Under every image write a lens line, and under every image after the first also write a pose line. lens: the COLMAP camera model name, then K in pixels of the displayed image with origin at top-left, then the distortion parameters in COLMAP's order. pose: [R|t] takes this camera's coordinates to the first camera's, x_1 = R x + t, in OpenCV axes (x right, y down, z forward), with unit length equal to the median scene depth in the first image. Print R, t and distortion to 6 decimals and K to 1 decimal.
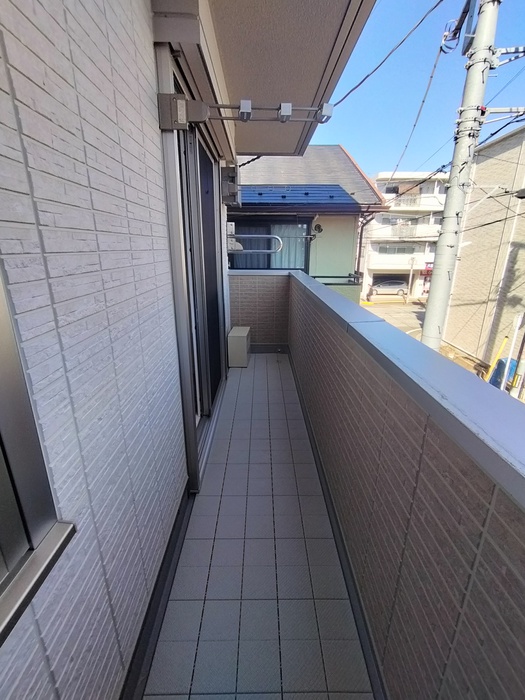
lens RADIAL K [[330.9, 0, 263.7], [0, 330.9, 353.9], [0, 0, 1]] dist [-0.001985, 0.000460]
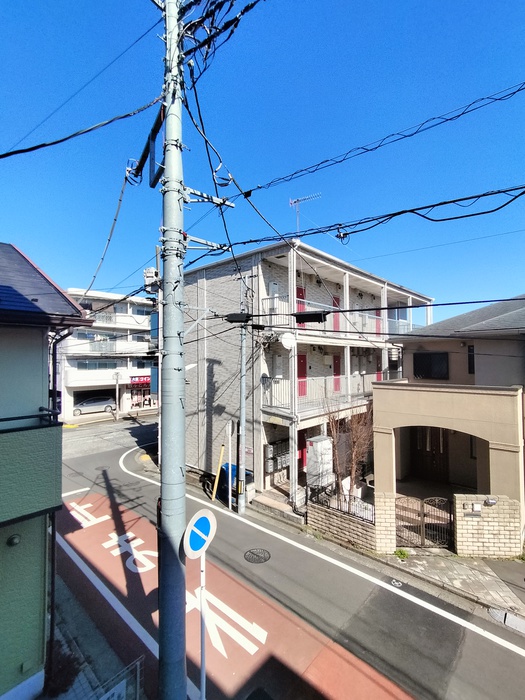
lens RADIAL K [[330.9, 0, 263.7], [0, 330.9, 353.9], [0, 0, 1]] dist [-0.001985, 0.000460]
pose [[0.669543, 0.000483, 0.742773, 0.041116], [0.241378, 0.945583, -0.218195, -0.059043], [-0.702459, 0.325380, 0.632993, 0.141065]]
